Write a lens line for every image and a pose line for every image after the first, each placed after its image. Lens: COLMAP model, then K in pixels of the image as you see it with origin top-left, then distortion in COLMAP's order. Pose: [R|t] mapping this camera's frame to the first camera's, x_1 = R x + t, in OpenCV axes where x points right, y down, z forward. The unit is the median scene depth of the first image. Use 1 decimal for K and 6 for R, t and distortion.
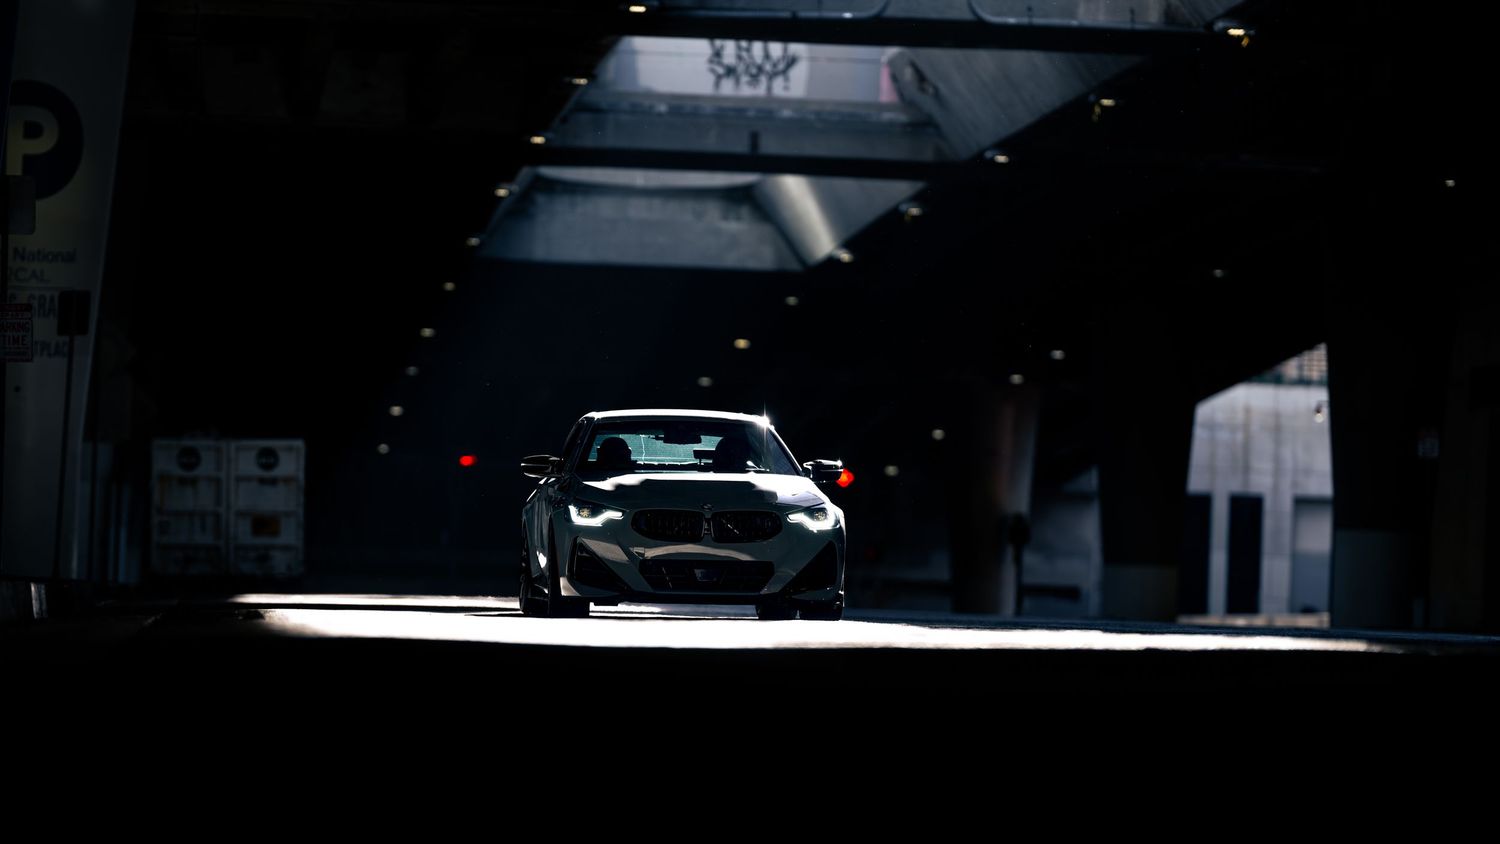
lens RADIAL K [[6099.0, 0, 750.0], [0, 6099.0, 422.0], [0, 0, 1]] dist [-0.073526, 0.362590]
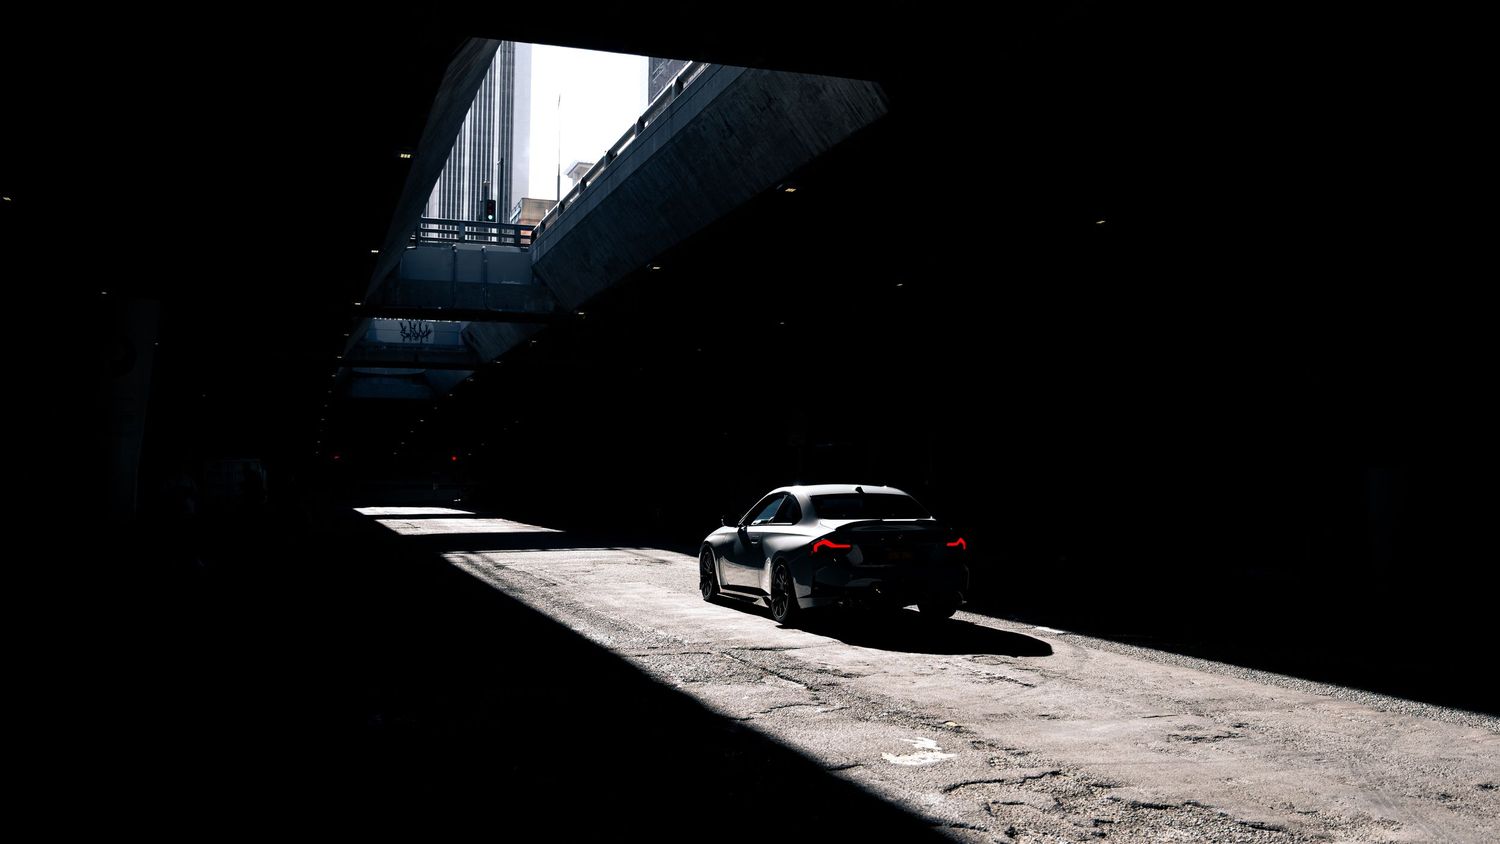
lens RADIAL K [[1395.6, 0, 871.1], [0, 1395.6, 364.2], [0, 0, 1]] dist [0.008504, -0.000615]
pose [[0.955466, -0.010441, 0.294916, 0.012152], [0.024236, 0.998774, -0.043158, -0.006391], [-0.294104, 0.048384, 0.954548, 0.250792]]
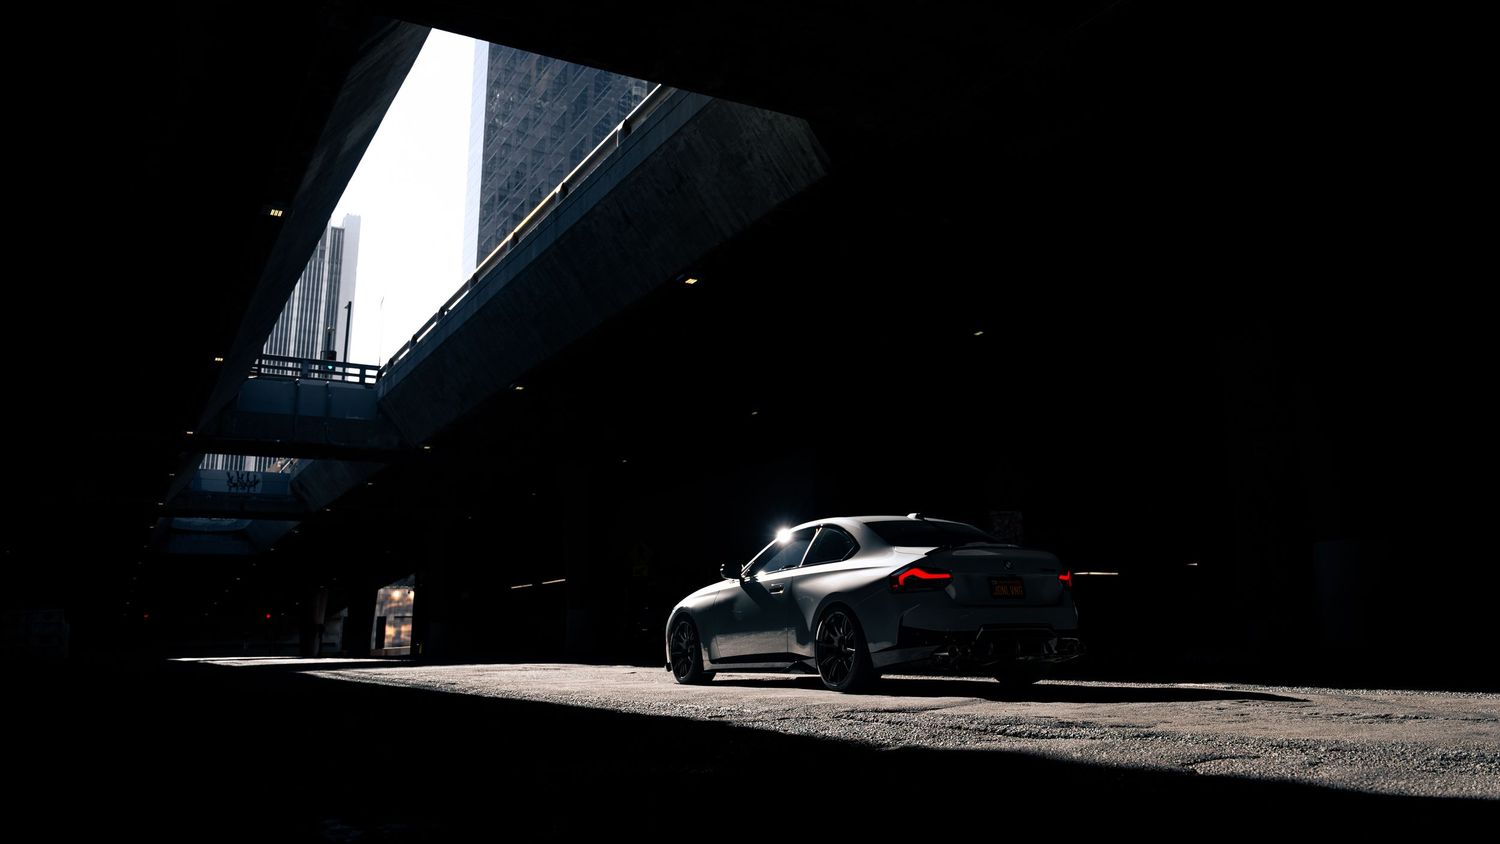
lens RADIAL K [[1157.6, 0, 858.8], [0, 1157.6, 373.0], [0, 0, 1]] dist [0.001003, 0.003340]
pose [[0.887116, 0.049539, 0.458881, 0.005365], [0.038100, 0.982970, -0.179773, 0.006213], [-0.459972, 0.176963, 0.870121, 0.312631]]
